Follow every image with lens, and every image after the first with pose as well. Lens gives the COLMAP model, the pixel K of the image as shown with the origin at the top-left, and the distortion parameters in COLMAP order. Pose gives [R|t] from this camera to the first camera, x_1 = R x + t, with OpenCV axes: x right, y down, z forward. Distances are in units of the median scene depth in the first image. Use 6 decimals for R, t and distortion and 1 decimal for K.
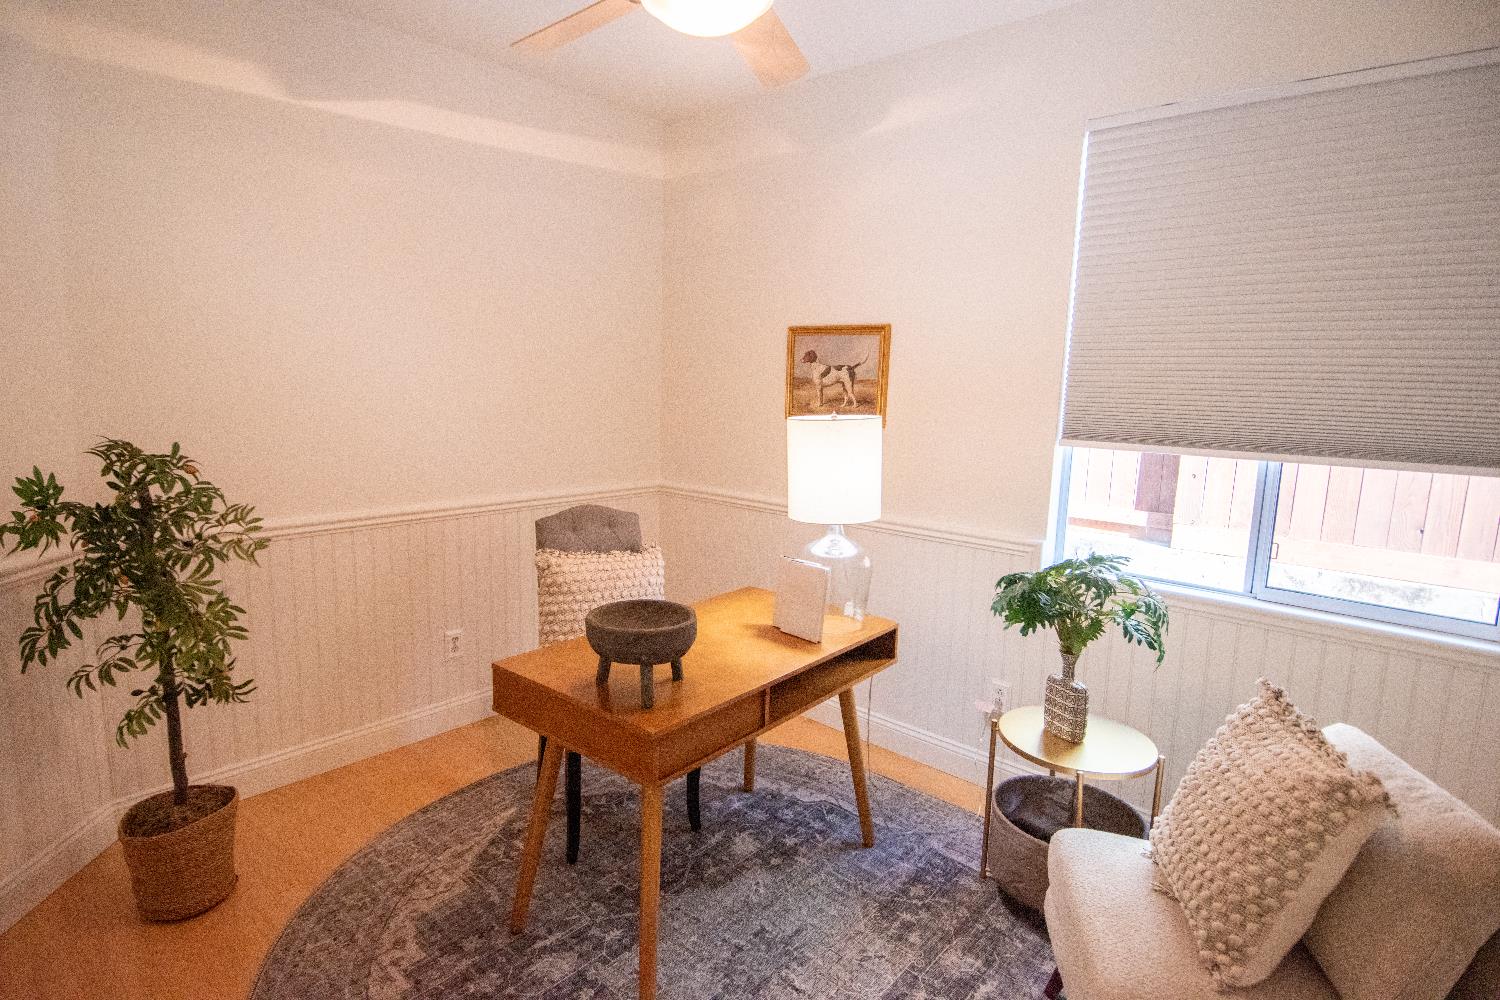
lens RADIAL K [[774.5, 0, 737.9], [0, 774.5, 492.4], [0, 0, 1]] dist [0.050418, -0.055228]
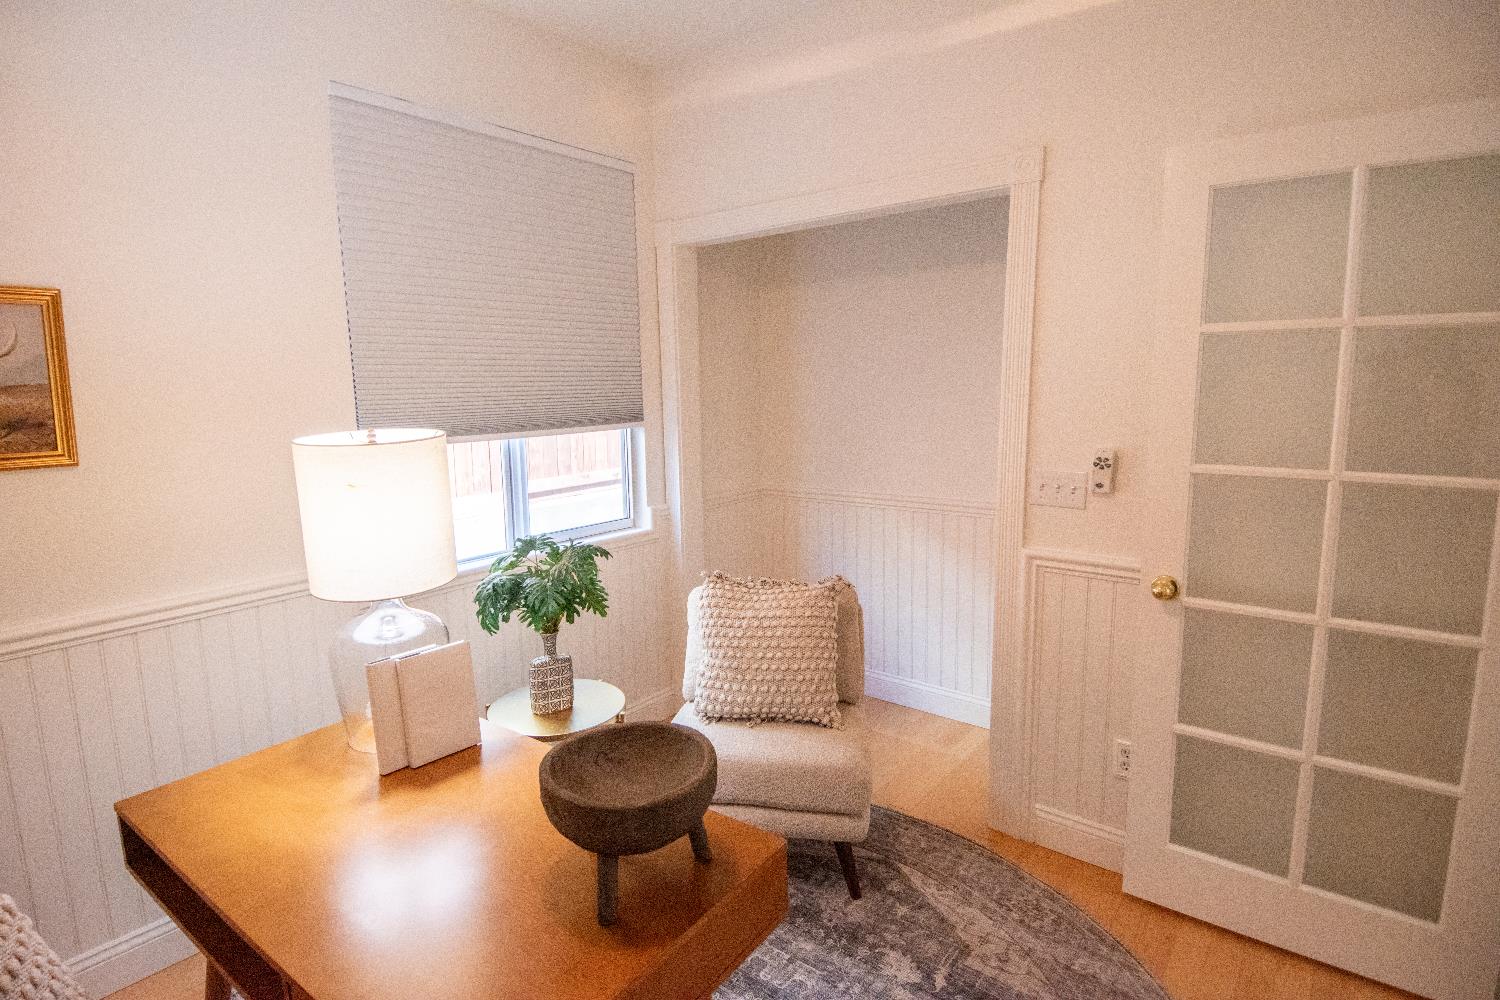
lens RADIAL K [[774.5, 0, 737.9], [0, 774.5, 492.4], [0, 0, 1]] dist [0.050418, -0.055228]
pose [[-0.073202, -0.157397, 0.984819, -0.558797], [0.171525, 0.970767, 0.167901, -0.103197], [-0.982456, 0.181211, -0.044065, 0.731025]]
